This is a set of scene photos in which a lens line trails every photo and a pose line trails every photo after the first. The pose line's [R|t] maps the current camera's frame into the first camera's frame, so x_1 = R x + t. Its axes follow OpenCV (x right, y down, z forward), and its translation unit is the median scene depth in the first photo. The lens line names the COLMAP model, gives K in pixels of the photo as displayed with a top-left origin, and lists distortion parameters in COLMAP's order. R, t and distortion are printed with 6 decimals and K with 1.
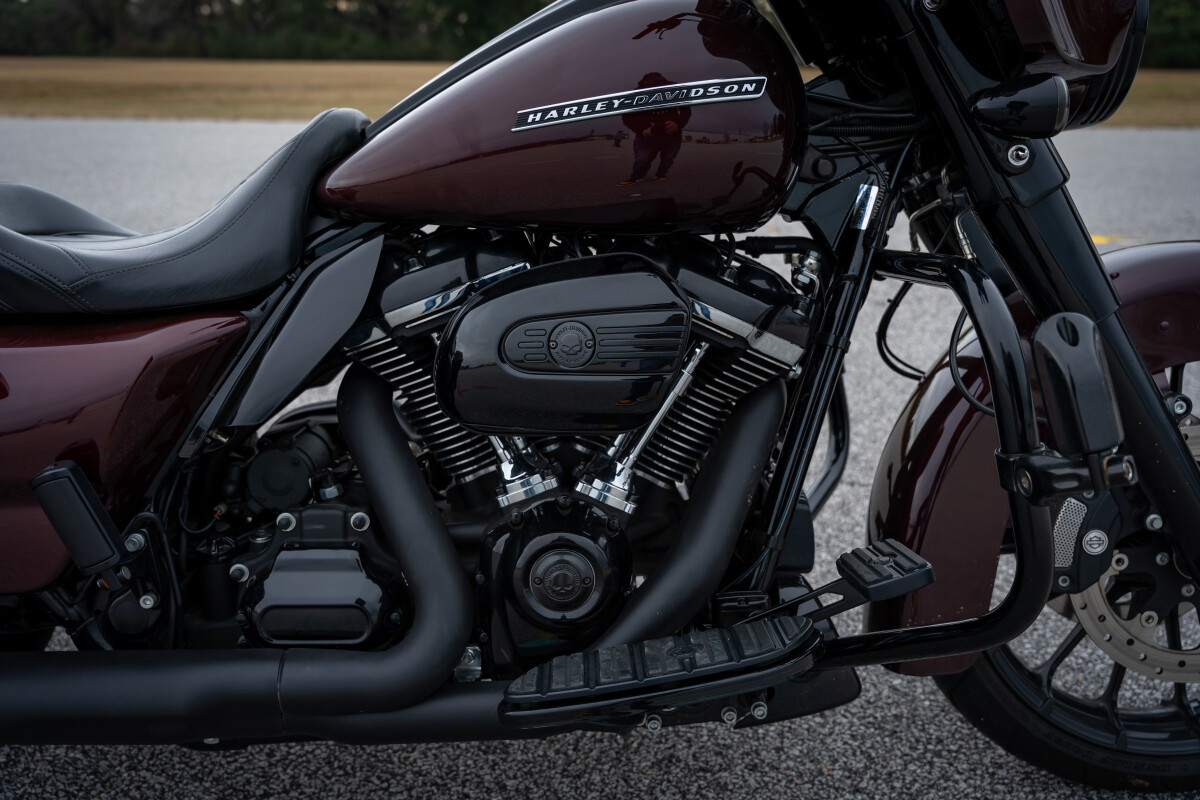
lens RADIAL K [[1159.6, 0, 597.3], [0, 1159.6, 400.2], [0, 0, 1]] dist [-0.000184, 0.000000]
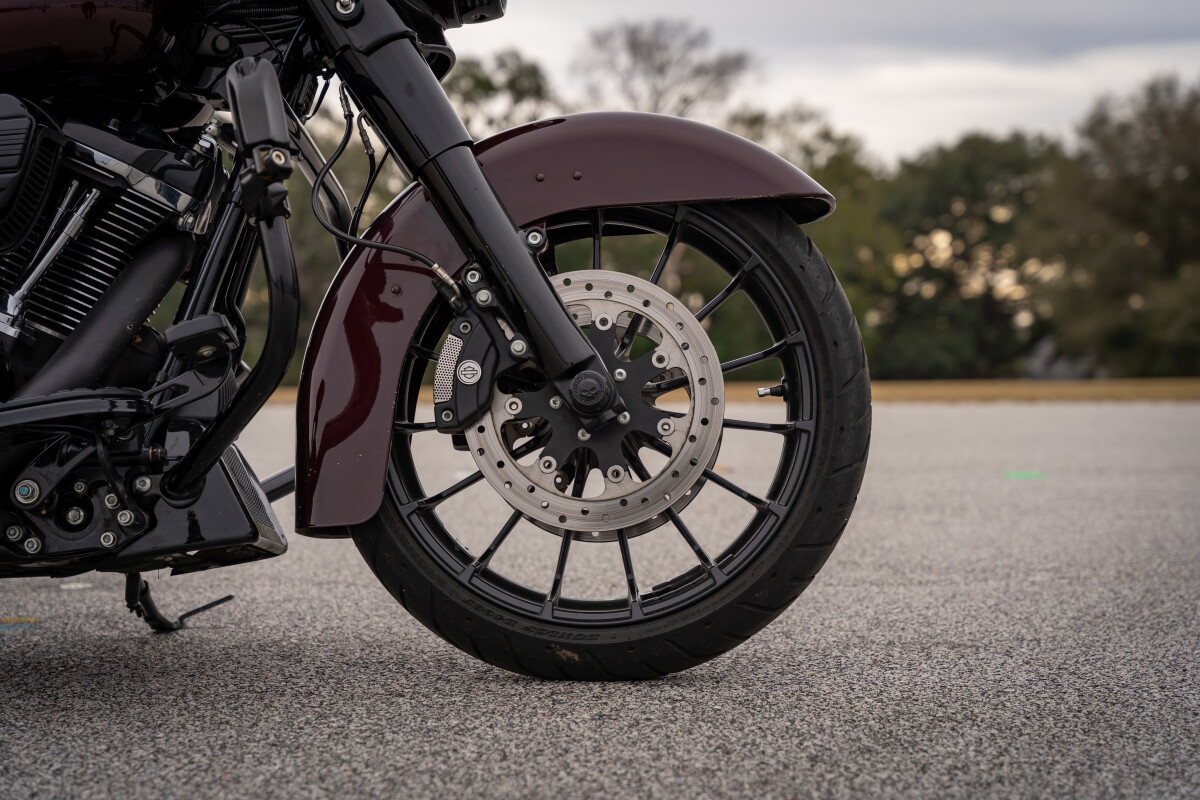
lens RADIAL K [[2477.7, 0, 630.1], [0, 2477.7, 399.7], [0, 0, 1]] dist [0.101563, 0.000000]
pose [[0.997725, -0.016864, -0.065271, 0.741929], [-0.002936, 0.956420, -0.291980, 0.819759], [0.067350, 0.291508, 0.954195, -1.134913]]
